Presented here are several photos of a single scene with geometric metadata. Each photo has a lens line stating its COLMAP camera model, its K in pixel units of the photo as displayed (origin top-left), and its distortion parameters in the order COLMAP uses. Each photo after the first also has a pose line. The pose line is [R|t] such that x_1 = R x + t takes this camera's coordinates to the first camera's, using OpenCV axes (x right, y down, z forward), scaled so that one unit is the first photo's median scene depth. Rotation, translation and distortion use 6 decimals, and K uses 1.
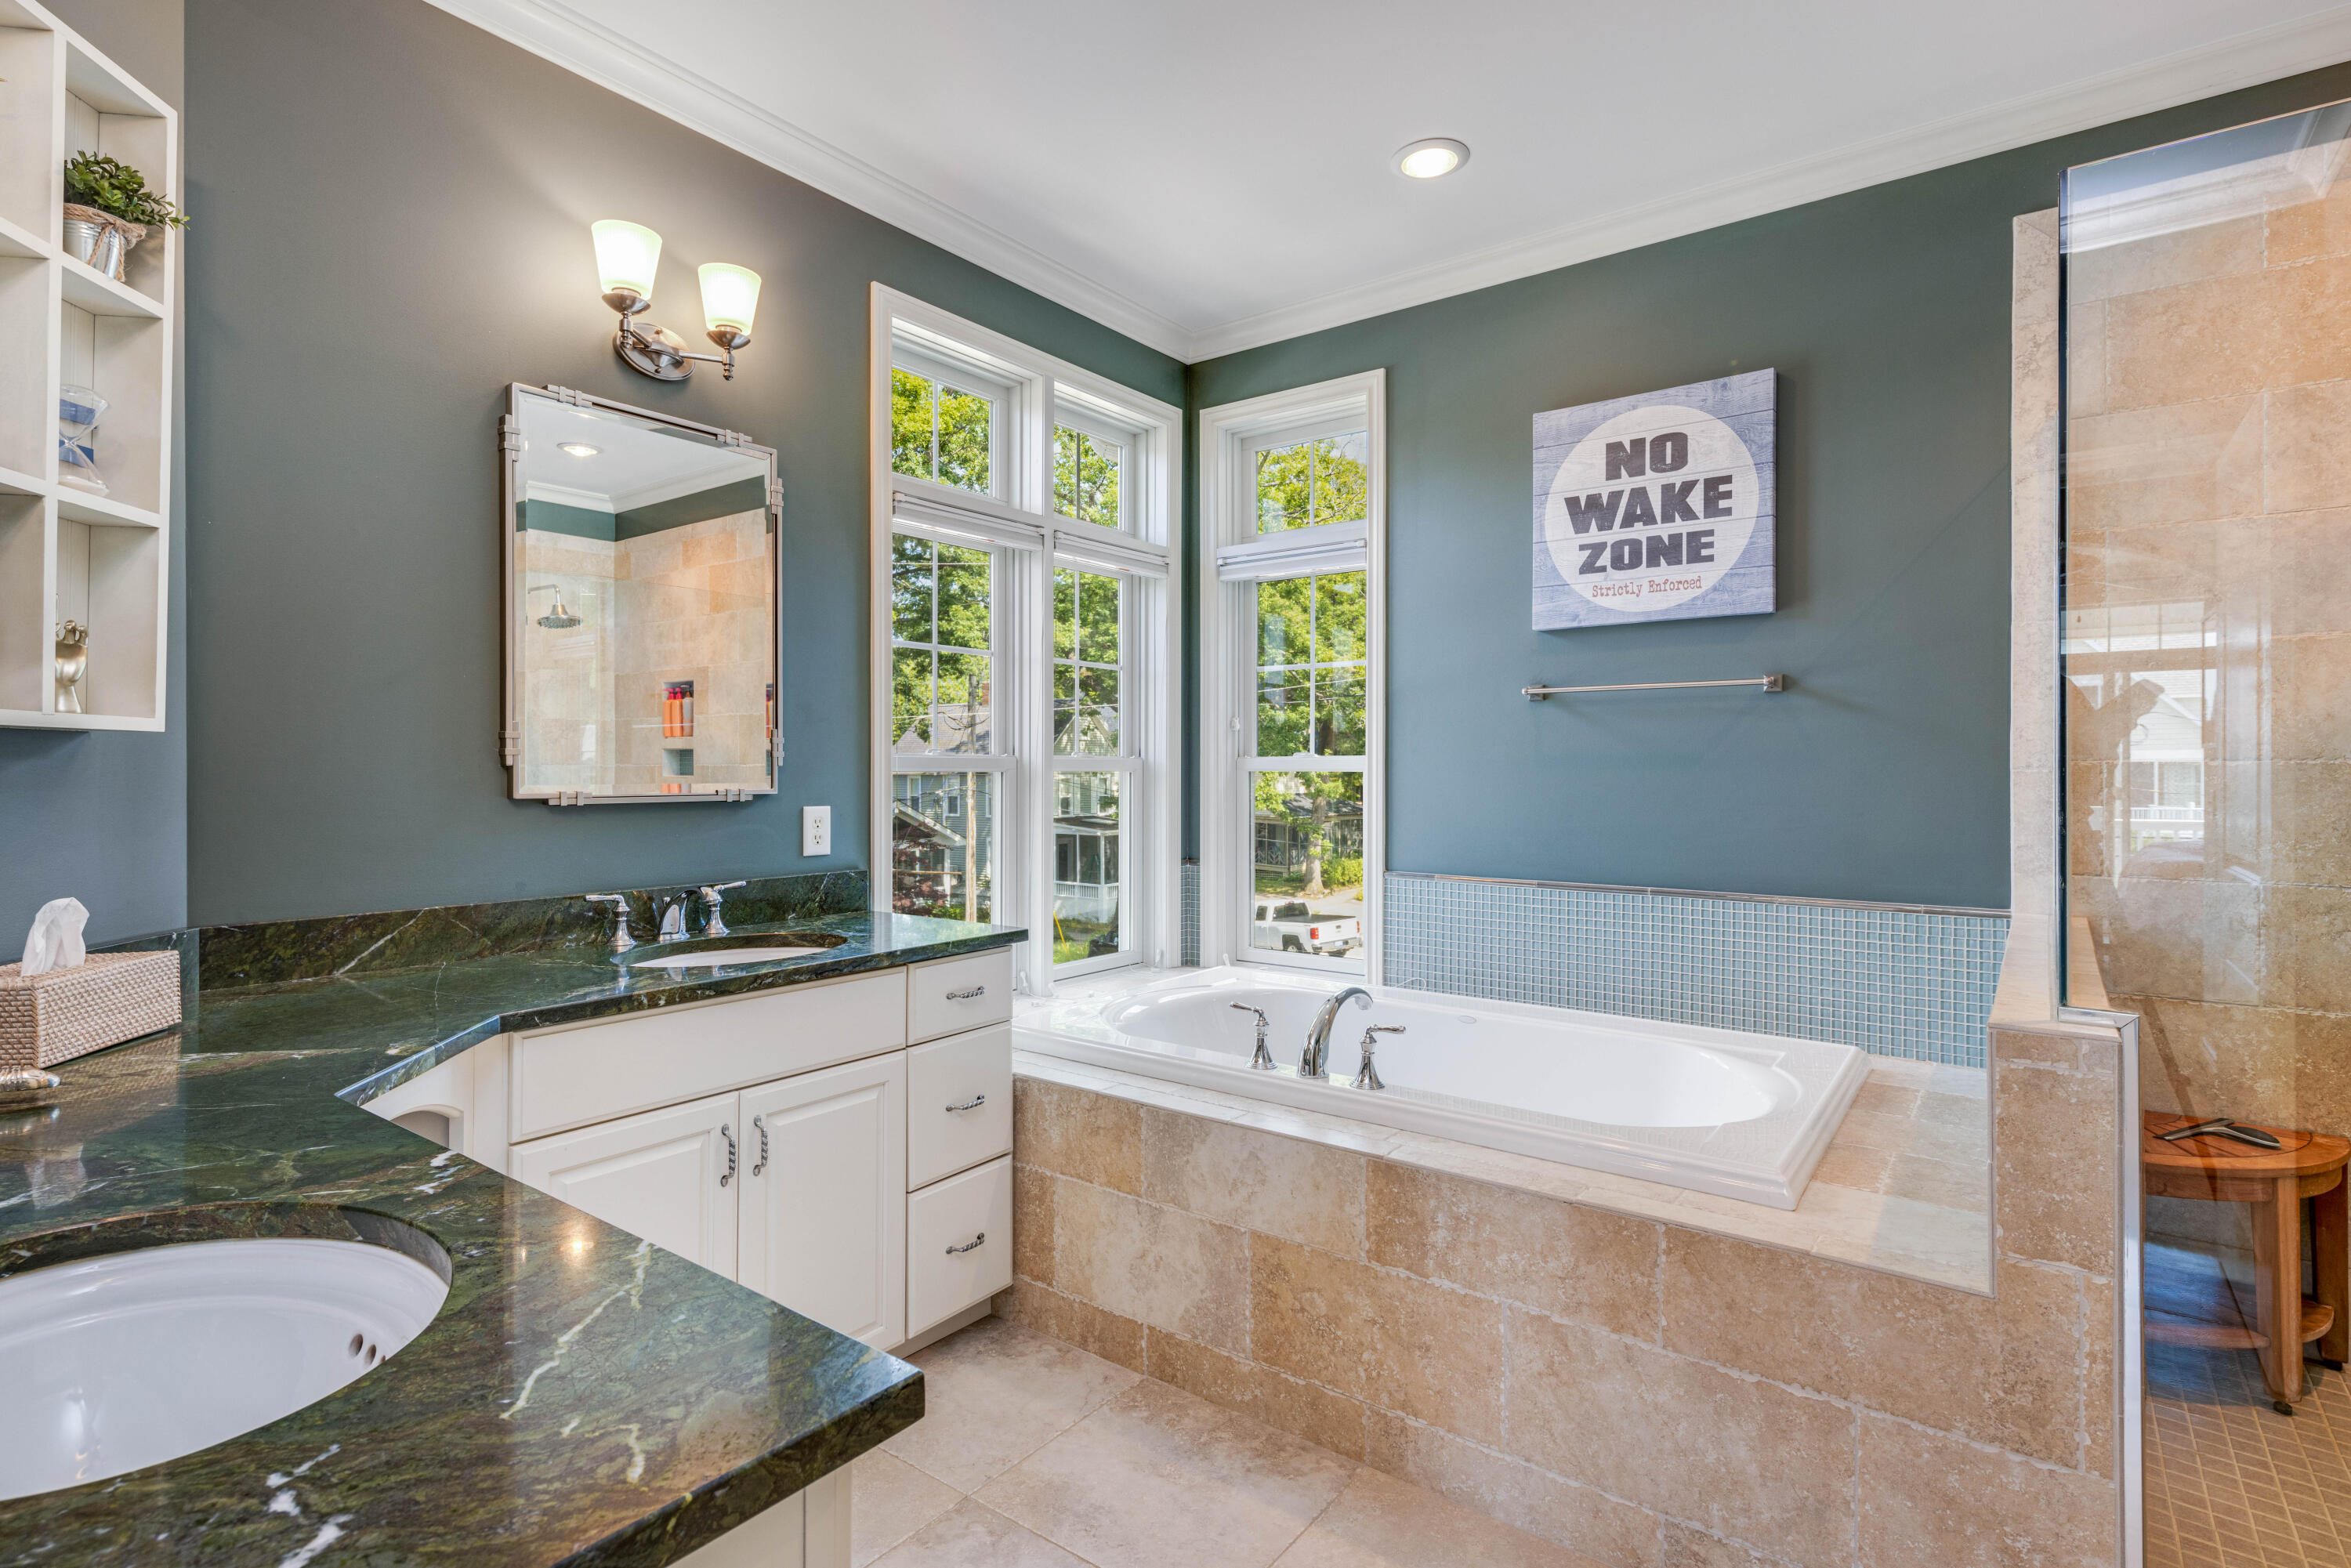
lens RADIAL K [[1156.4, 0, 1179.7], [0, 1156.4, 773.8], [0, 0, 1]] dist [-0.002726, -0.000847]
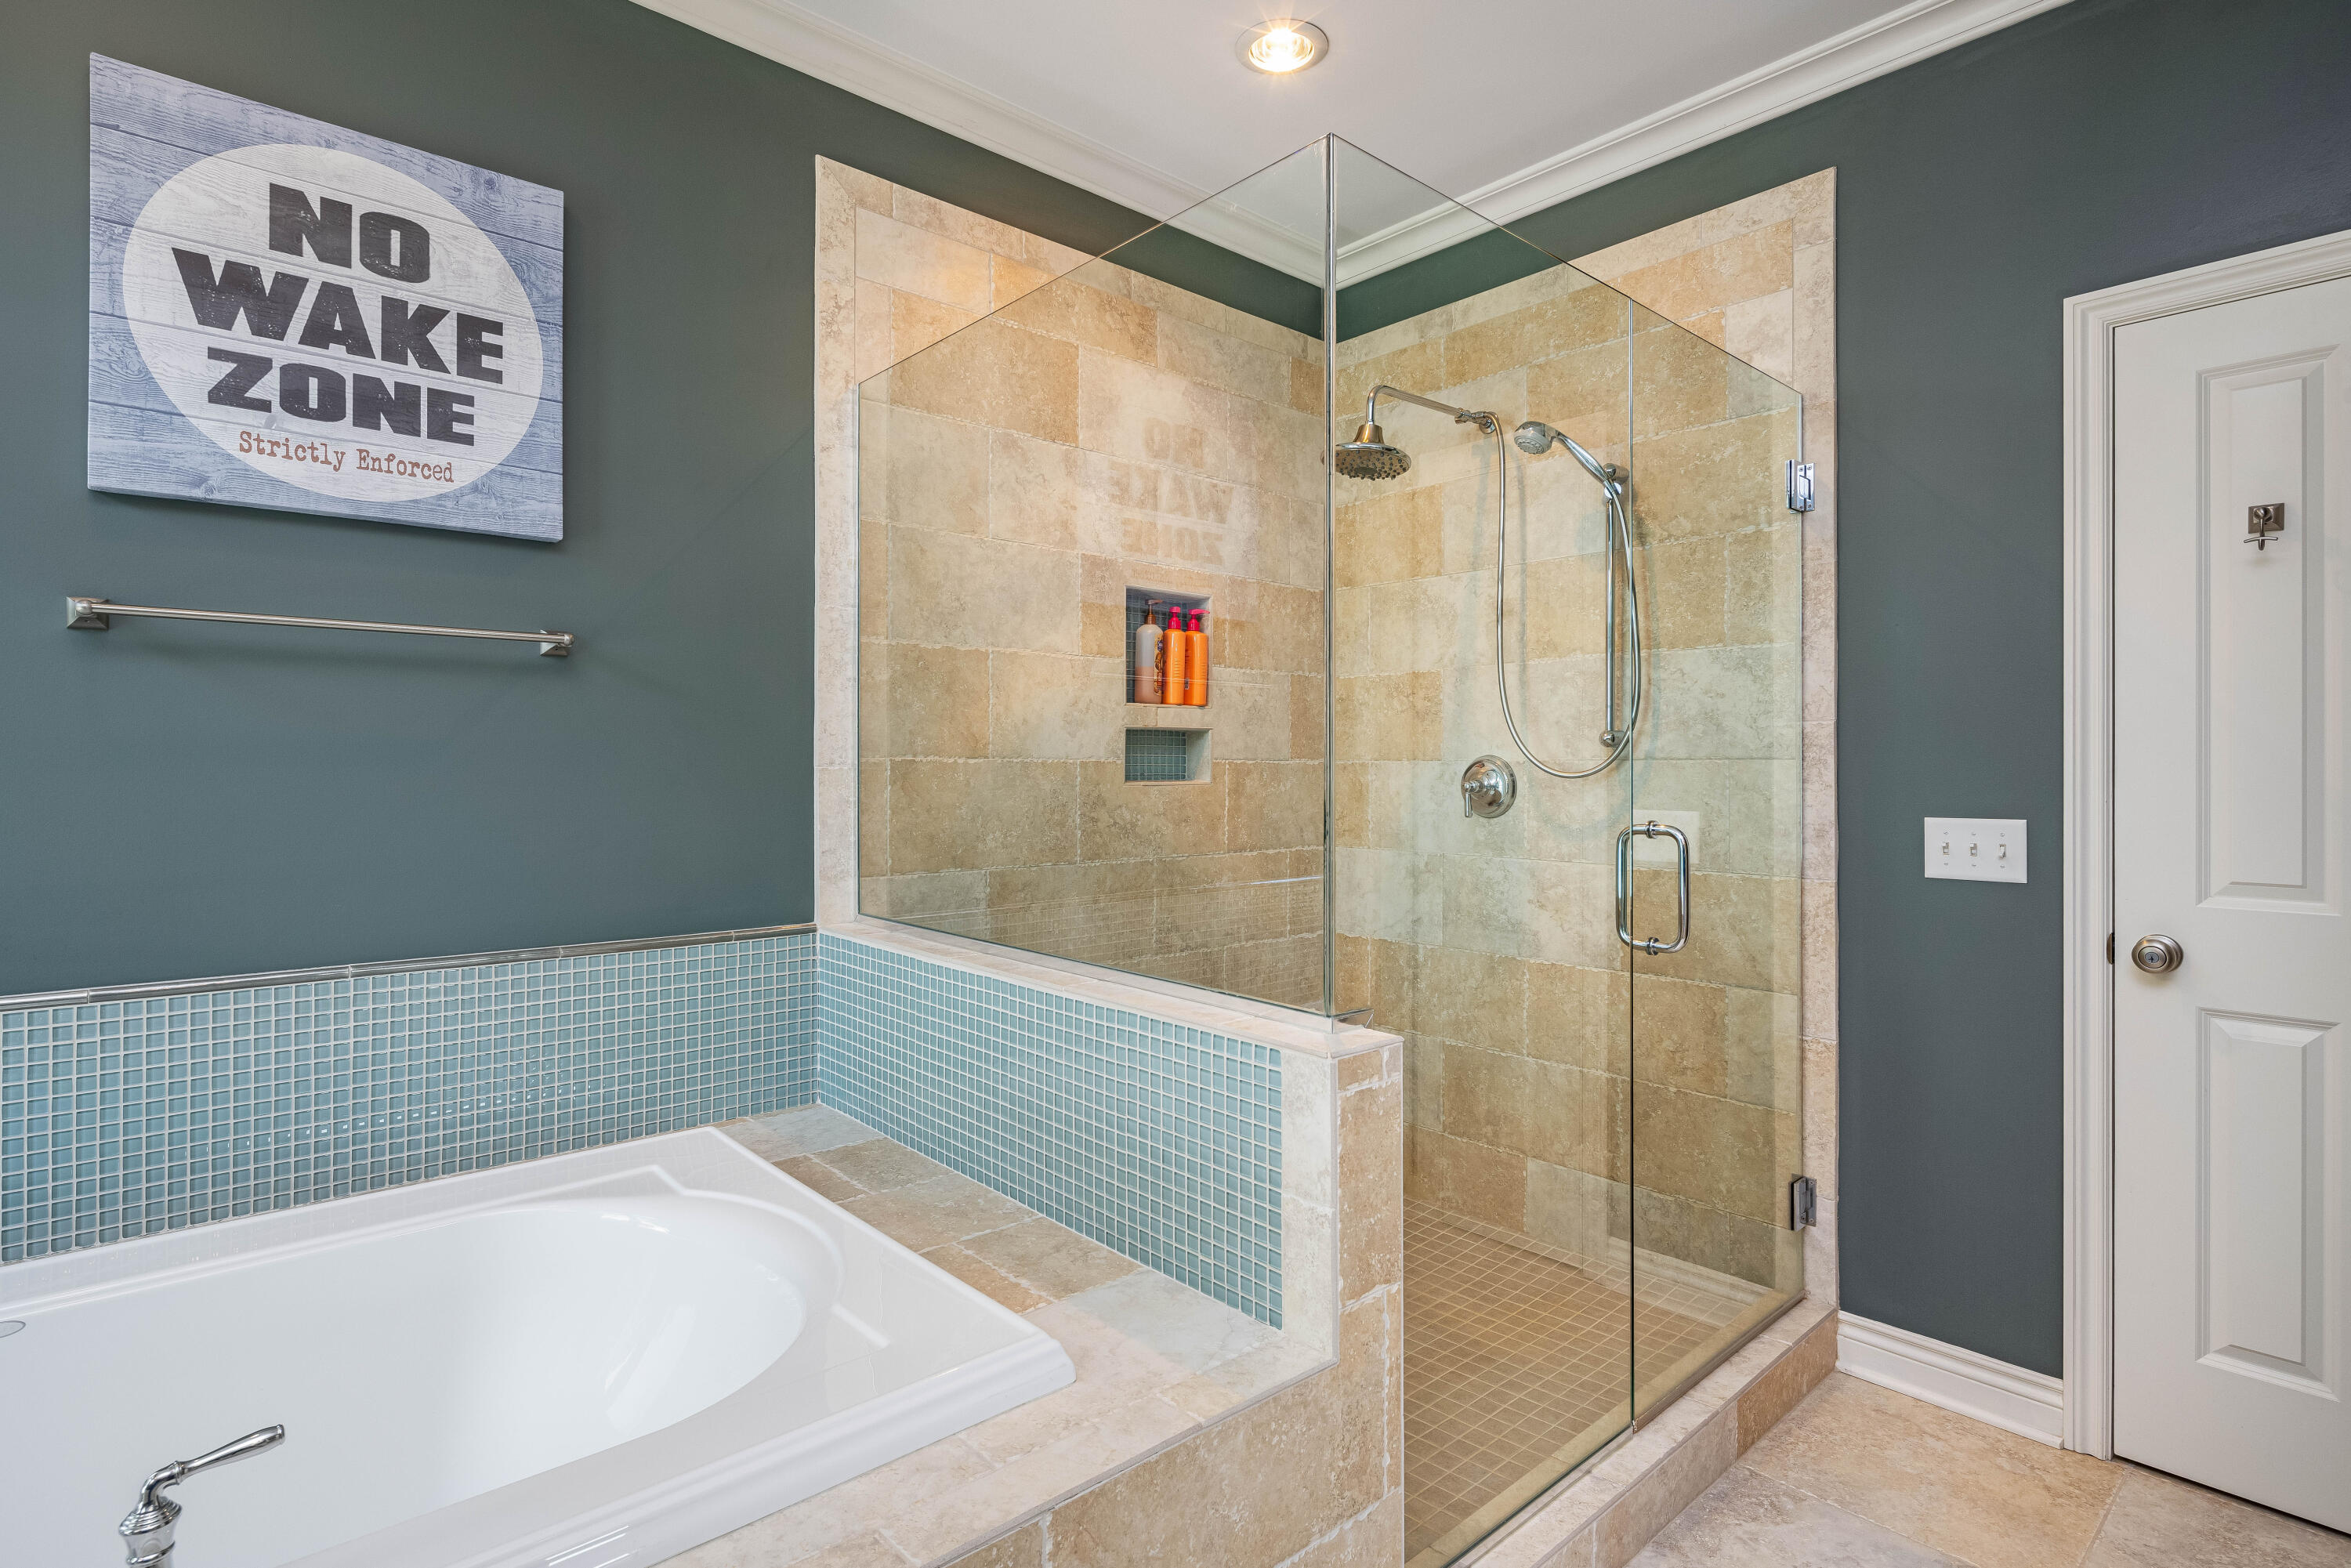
lens RADIAL K [[1156.4, 0, 1176.7], [0, 1156.4, 771.9], [0, 0, 1]] dist [-0.002726, -0.000847]
pose [[0.196221, -0.003972, 0.980552, -0.096978], [0.002763, 0.999990, 0.003497, -0.001605], [-0.980556, 0.002023, 0.196230, 0.482519]]
